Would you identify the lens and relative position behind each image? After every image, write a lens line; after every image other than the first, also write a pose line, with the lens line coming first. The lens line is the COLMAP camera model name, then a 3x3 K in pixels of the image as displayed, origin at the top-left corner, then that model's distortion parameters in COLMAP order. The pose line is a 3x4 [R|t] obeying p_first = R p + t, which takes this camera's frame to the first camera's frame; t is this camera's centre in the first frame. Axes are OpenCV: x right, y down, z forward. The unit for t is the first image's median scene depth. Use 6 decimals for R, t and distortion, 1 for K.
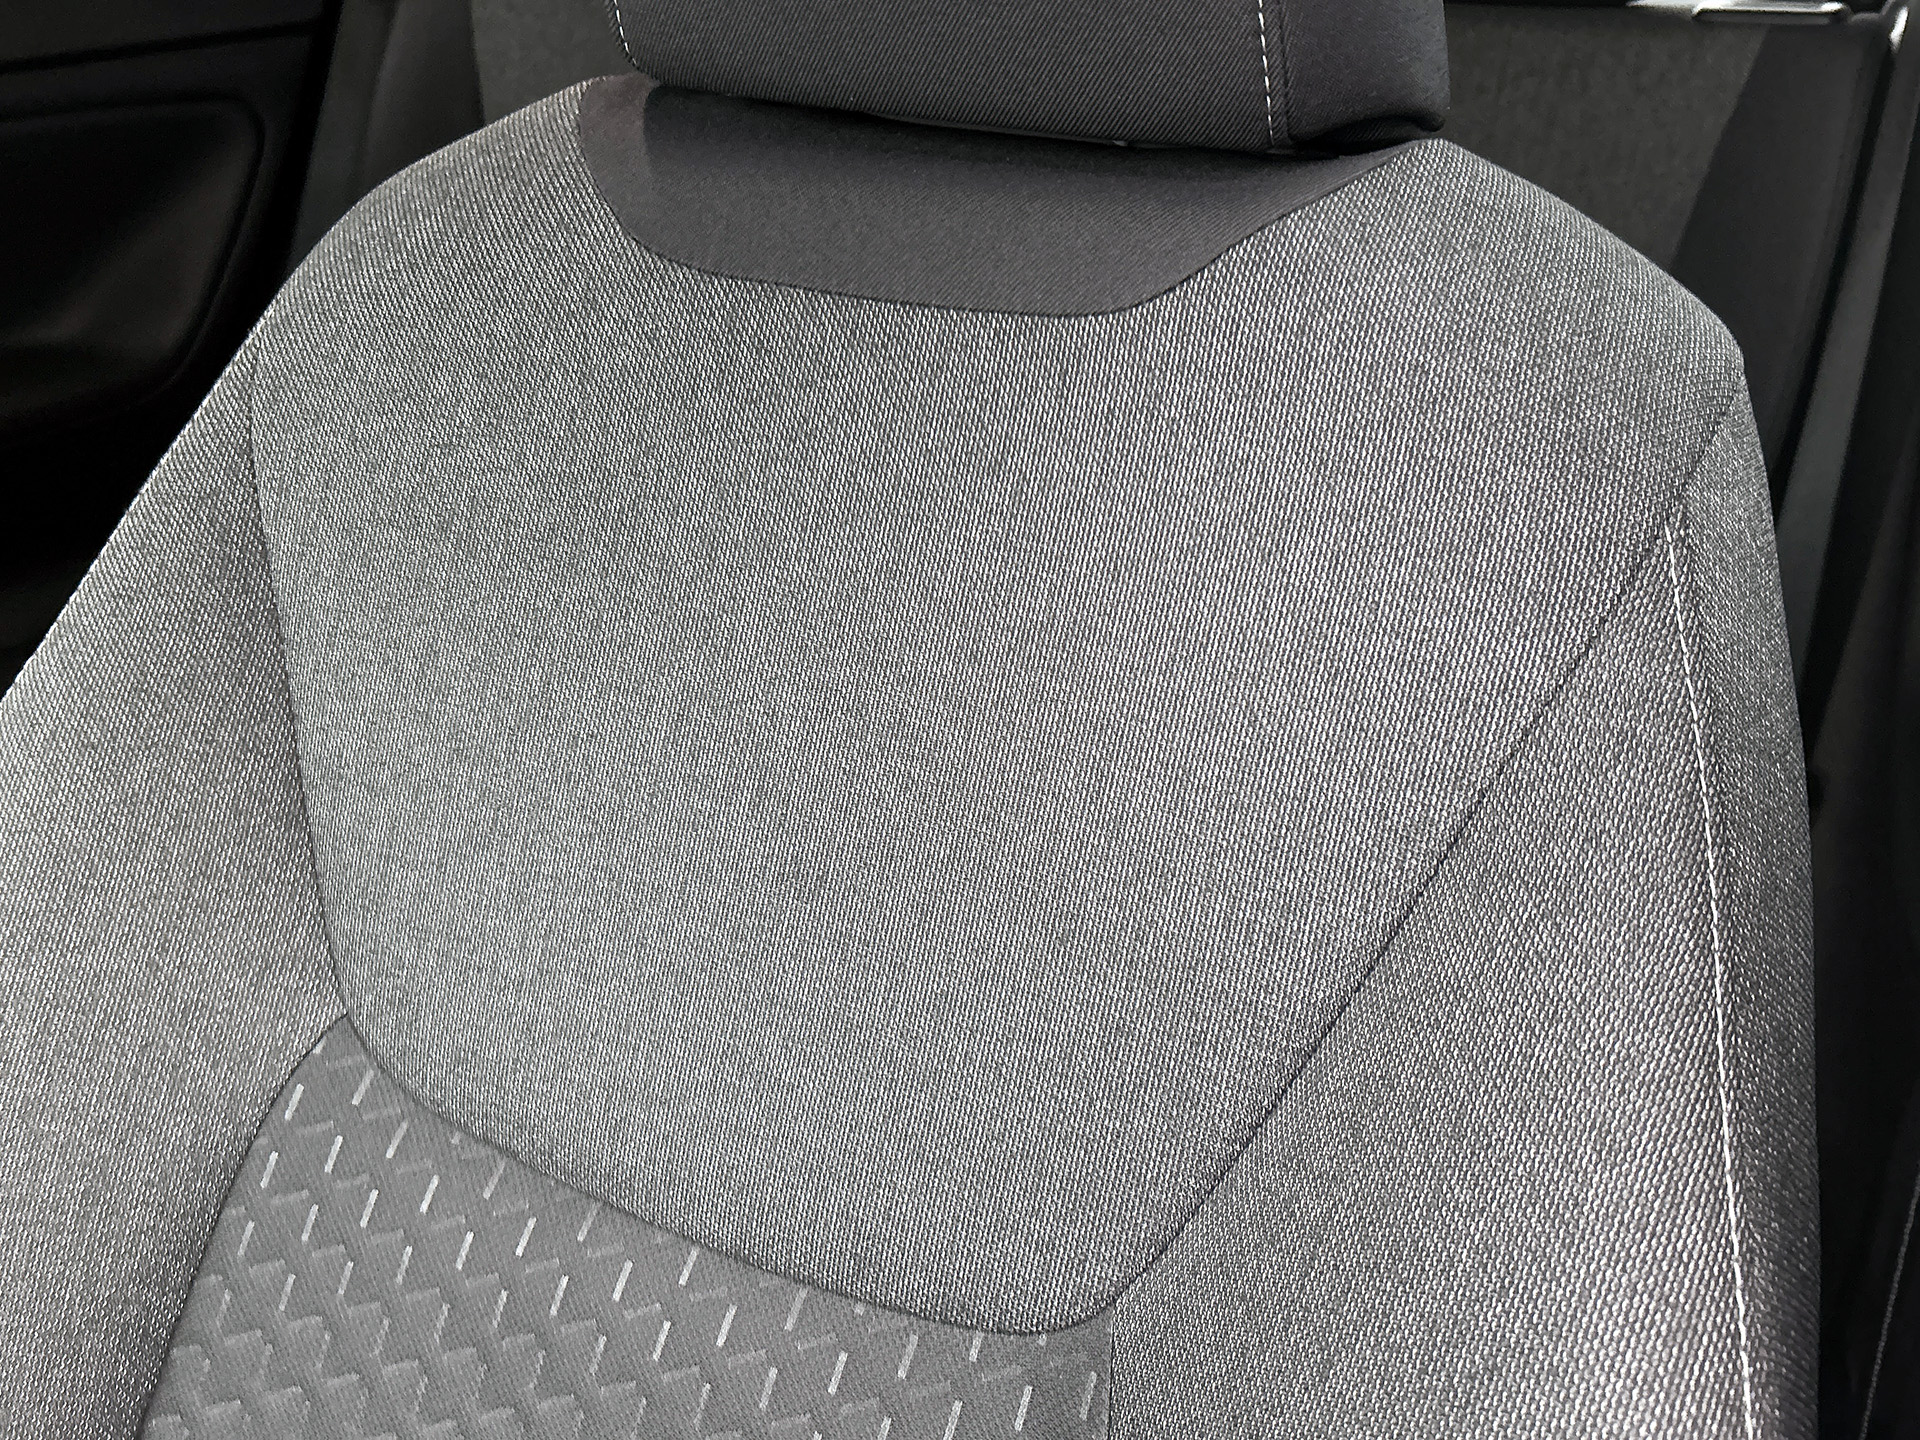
lens RADIAL K [[1680.6, 0, 956.6], [0, 1680.6, 724.0], [0, 0, 1]] dist [0.004857, -0.007983]
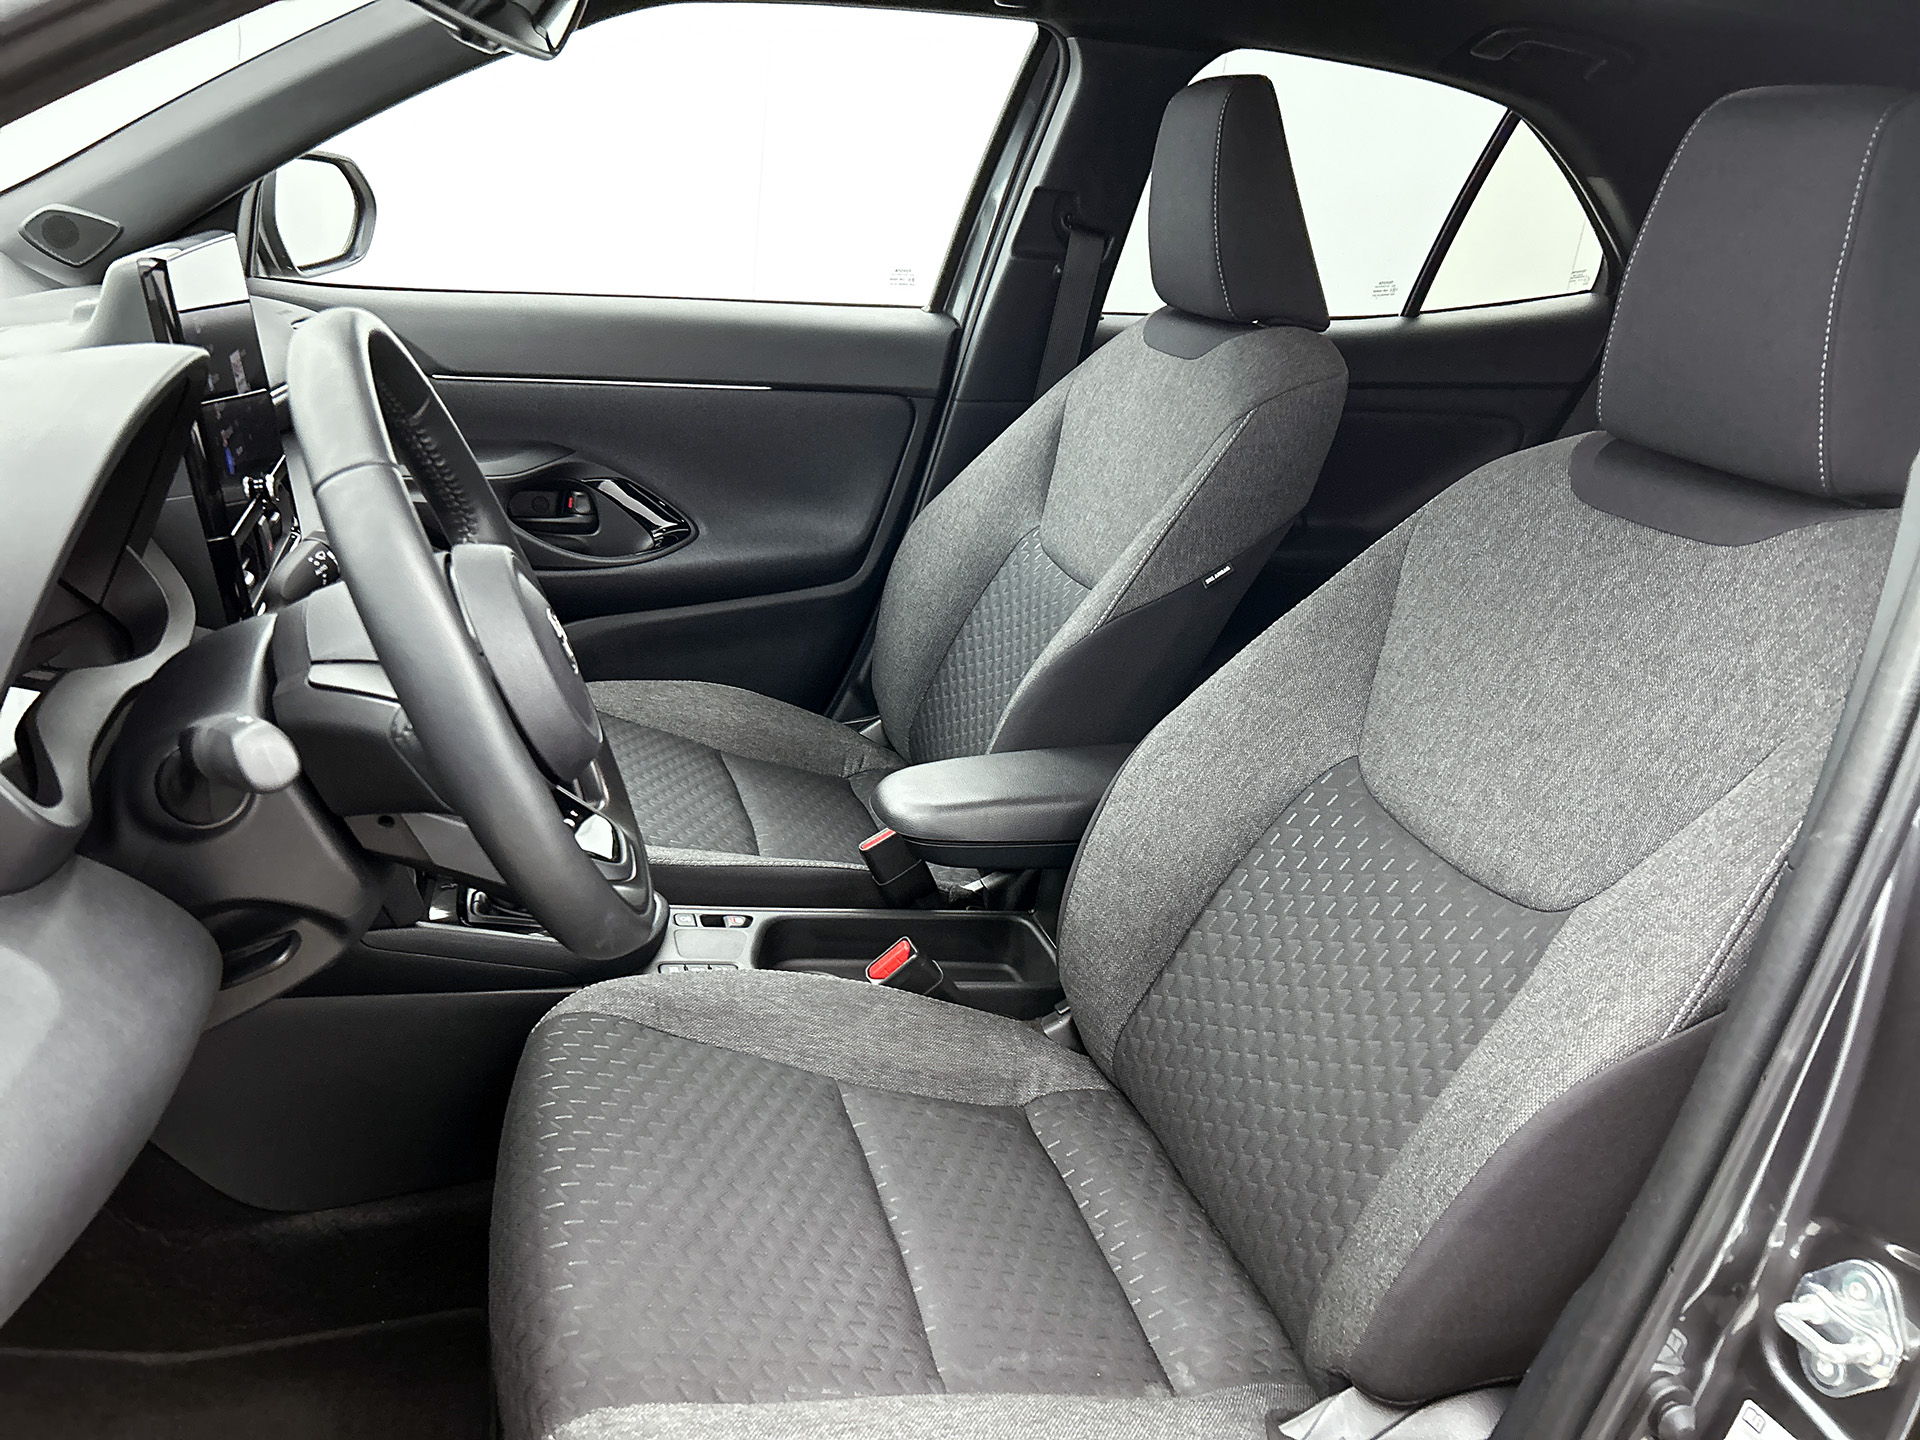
lens RADIAL K [[1429.9, 0, 941.6], [0, 1429.9, 732.3], [0, 0, 1]] dist [0.020506, -0.030925]
pose [[0.688741, 0.285536, -0.666412, 0.665537], [-0.372255, 0.928041, 0.012908, 0.358308], [0.622143, 0.239185, 0.745472, -1.062513]]
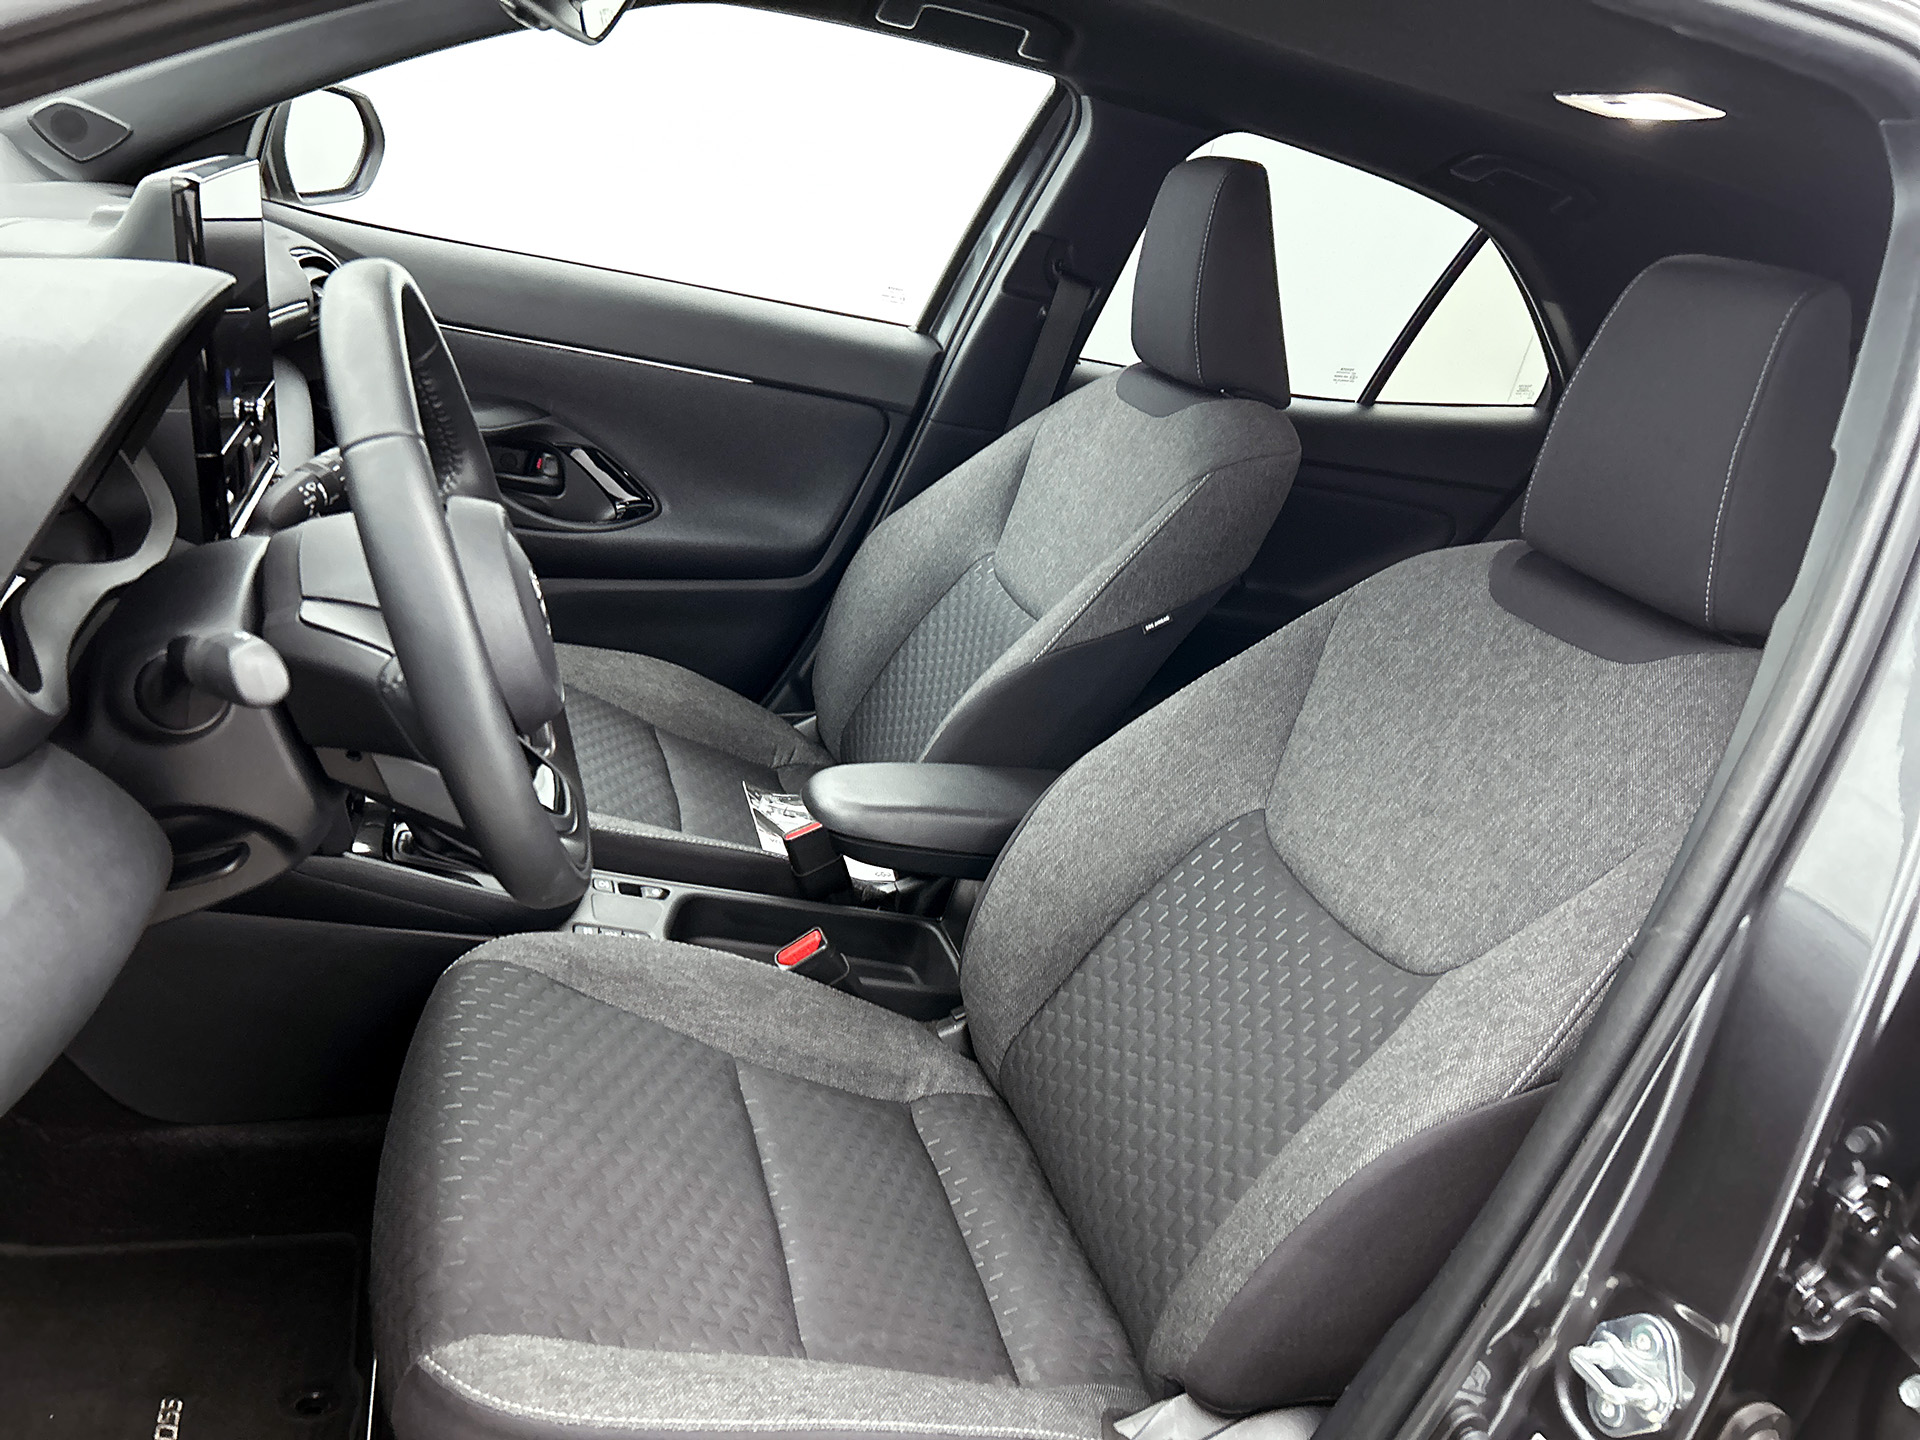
lens RADIAL K [[1429.9, 0, 961.0], [0, 1429.9, 716.0], [0, 0, 1]] dist [0.020506, -0.030925]
pose [[0.690288, 0.364705, -0.624895, 0.714583], [-0.491236, 0.870335, -0.034691, 0.374594], [0.531216, 0.330918, 0.779938, -1.158085]]
